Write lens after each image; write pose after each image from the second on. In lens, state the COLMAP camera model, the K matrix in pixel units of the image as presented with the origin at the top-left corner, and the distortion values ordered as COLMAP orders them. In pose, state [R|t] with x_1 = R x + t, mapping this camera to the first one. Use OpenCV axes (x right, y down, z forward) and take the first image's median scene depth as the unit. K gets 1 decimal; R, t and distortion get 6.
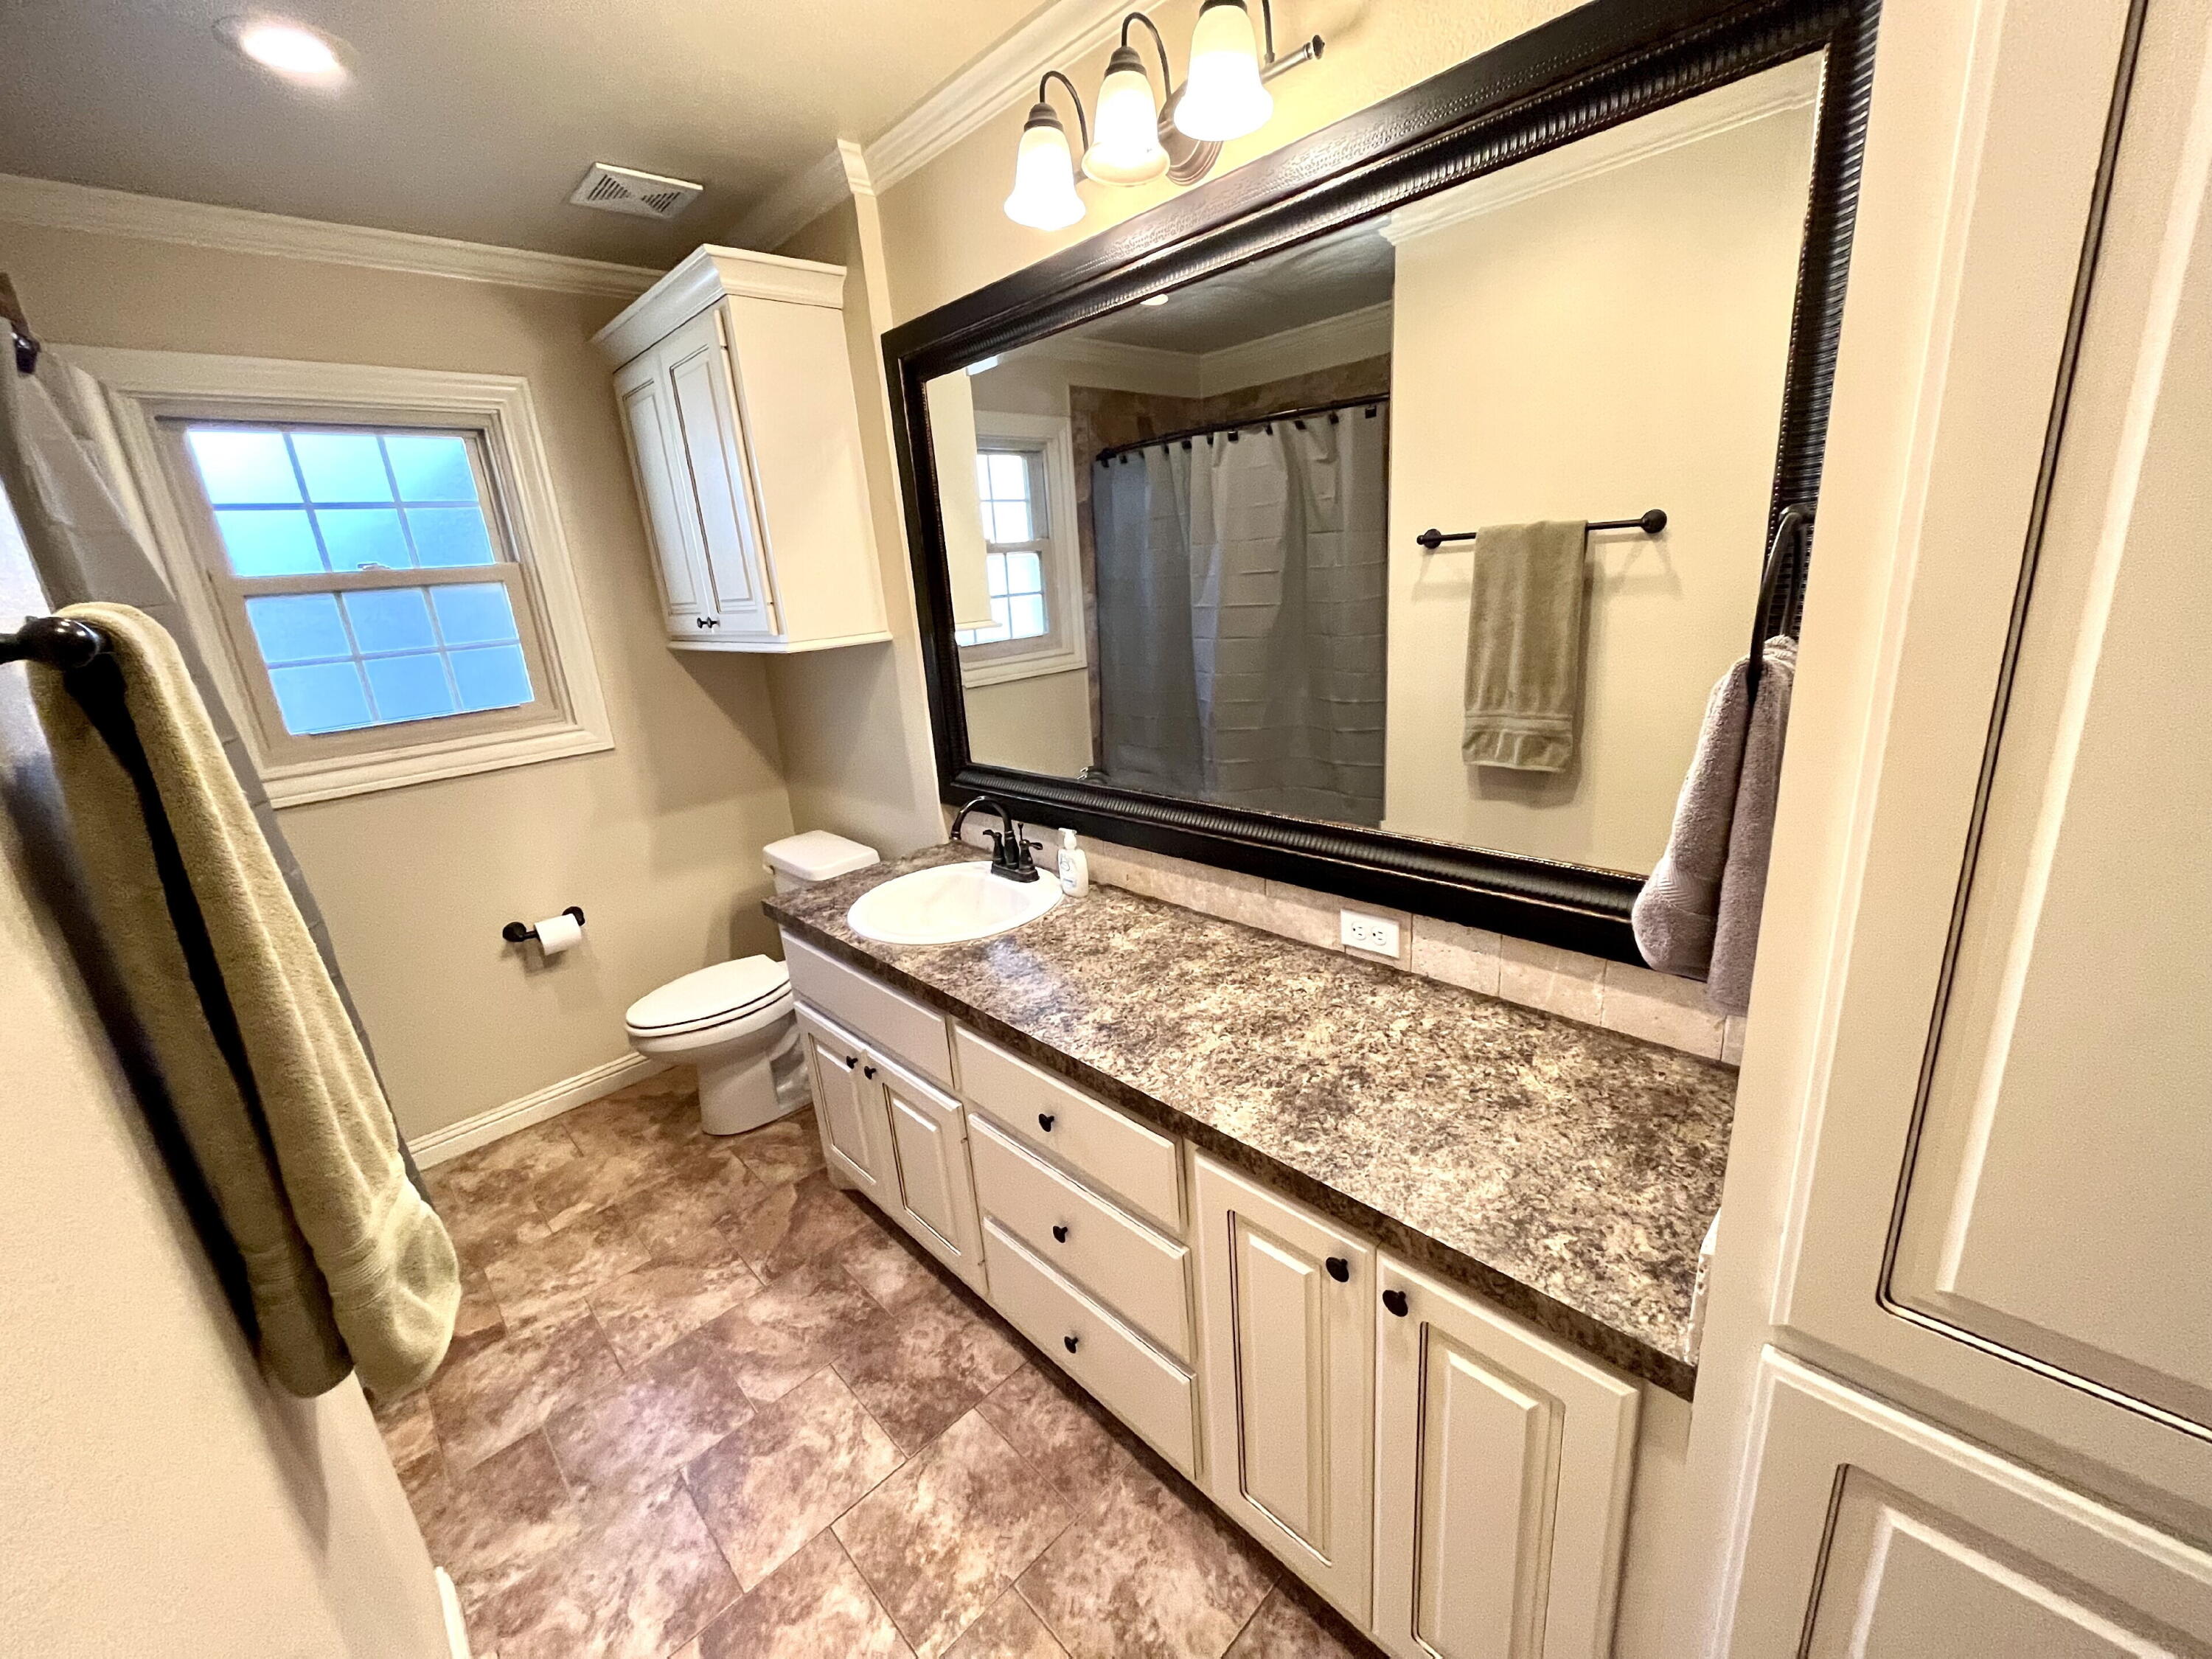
lens RADIAL K [[895.2, 0, 1109.3], [0, 895.2, 824.5], [0, 0, 1]] dist [0.002830, 0.000121]
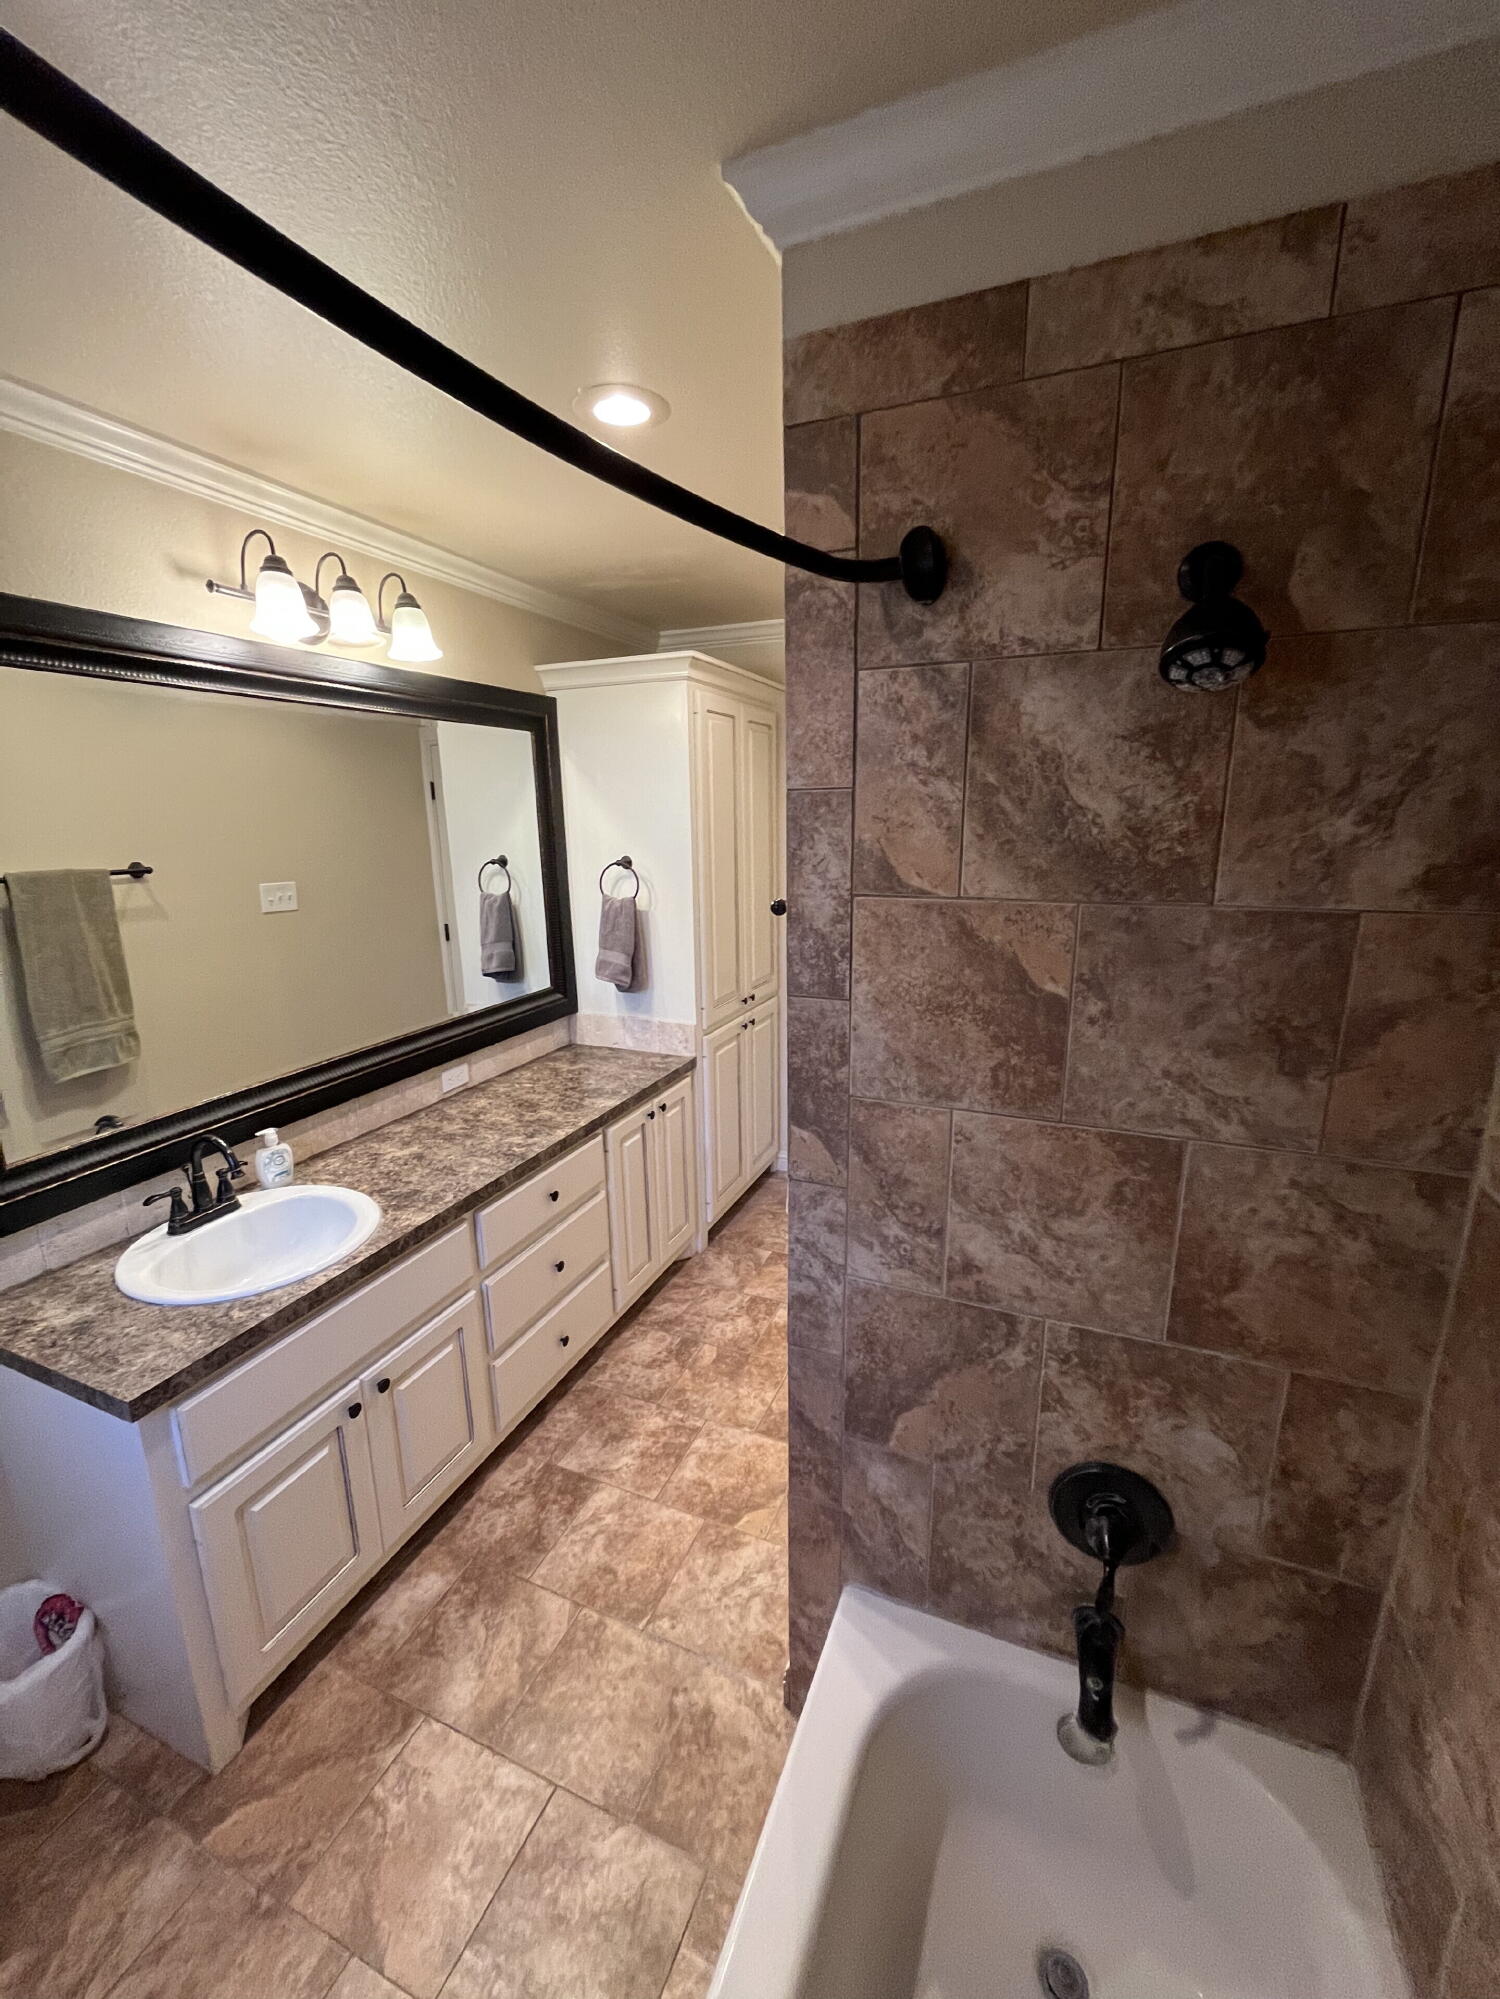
lens RADIAL K [[809.0, 0, 742.1], [0, 809.0, 1009.1], [0, 0, 1]] dist [0.002830, 0.000121]
pose [[-0.374620, -0.135603, 0.917209, -1.384944], [0.307911, 0.914908, 0.261024, -0.250511], [-0.874558, 0.380203, -0.300989, 0.899645]]
